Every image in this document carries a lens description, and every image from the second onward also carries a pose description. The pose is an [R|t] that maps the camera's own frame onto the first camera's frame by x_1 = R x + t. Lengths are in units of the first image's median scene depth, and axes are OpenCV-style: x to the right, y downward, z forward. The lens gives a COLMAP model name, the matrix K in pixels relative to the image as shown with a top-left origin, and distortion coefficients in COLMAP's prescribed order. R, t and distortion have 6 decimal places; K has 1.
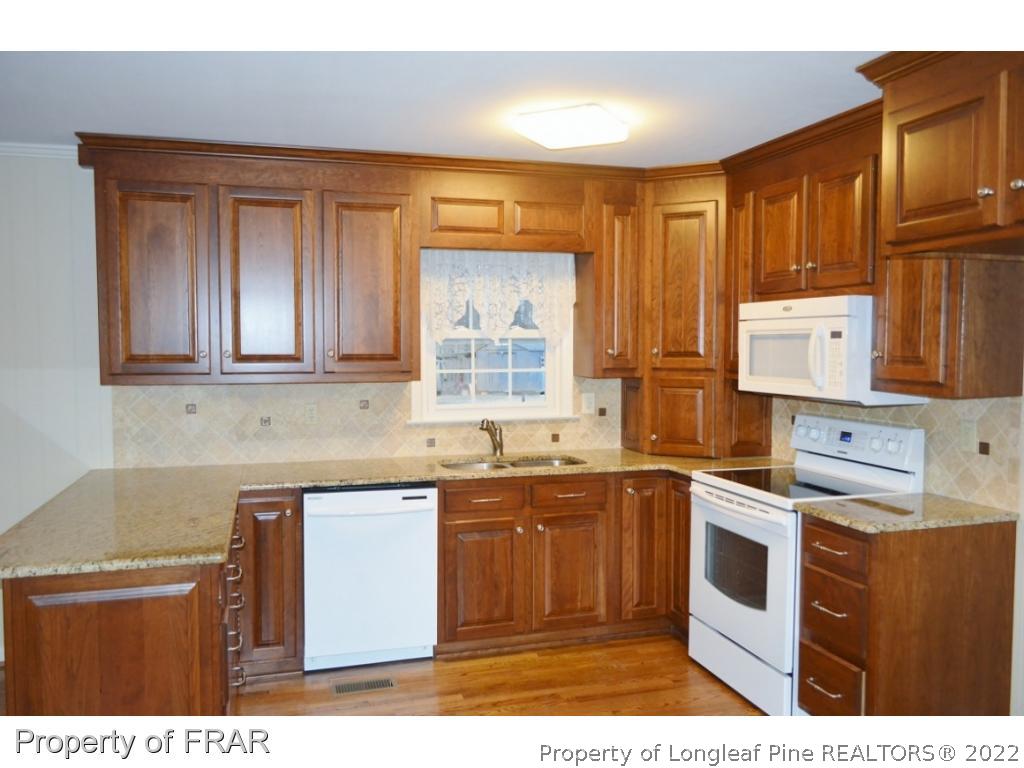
lens RADIAL K [[809.7, 0, 537.9], [0, 809.7, 385.0], [0, 0, 1]] dist [-0.000783, 0.004832]
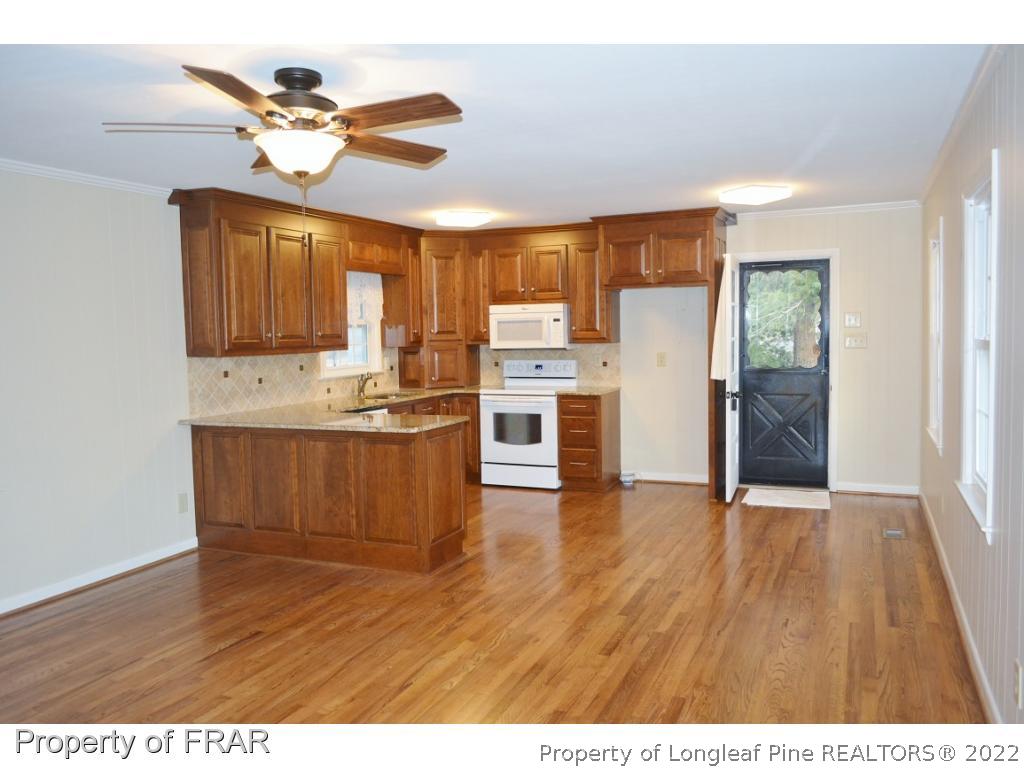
lens RADIAL K [[809.7, 0, 537.9], [0, 809.7, 385.0], [0, 0, 1]] dist [-0.000783, 0.004832]
pose [[0.634473, -0.065504, 0.770165, -1.221410], [0.060583, 0.997552, 0.034935, 0.032744], [-0.770567, 0.024493, 0.636888, -0.365362]]
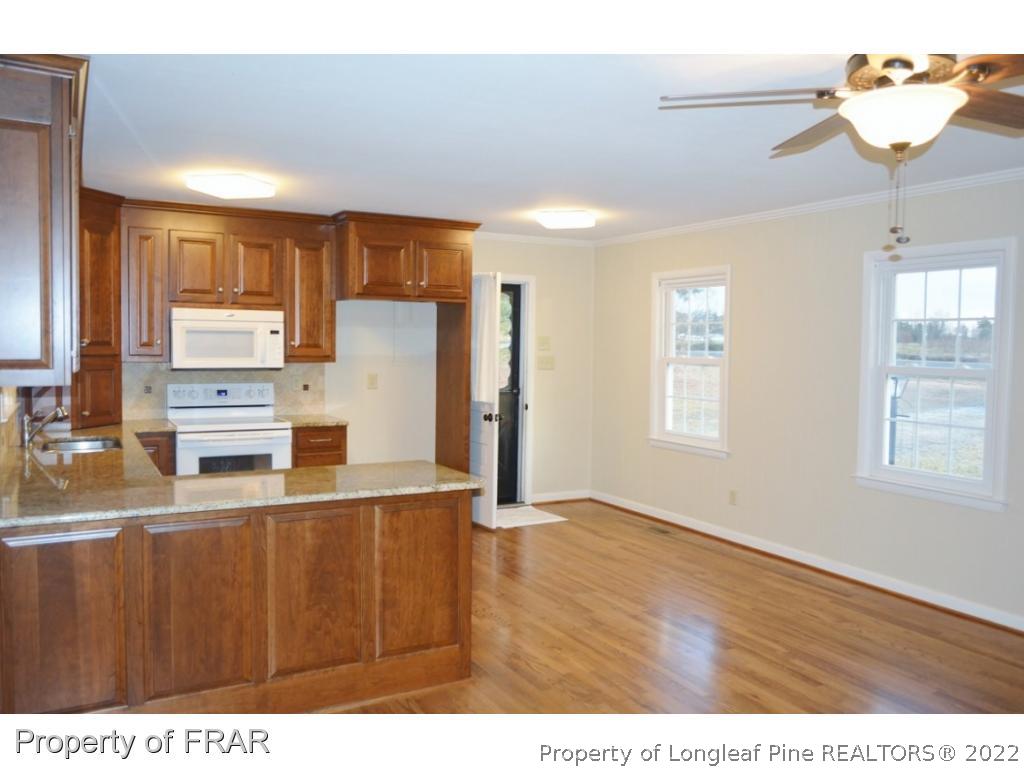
lens RADIAL K [[809.7, 0, 537.9], [0, 809.7, 385.0], [0, 0, 1]] dist [-0.000783, 0.004832]
pose [[-0.219853, -0.055039, 0.973979, -1.284172], [0.037175, 0.997209, 0.064743, -0.032840], [-0.974824, 0.050442, -0.217194, 0.678819]]
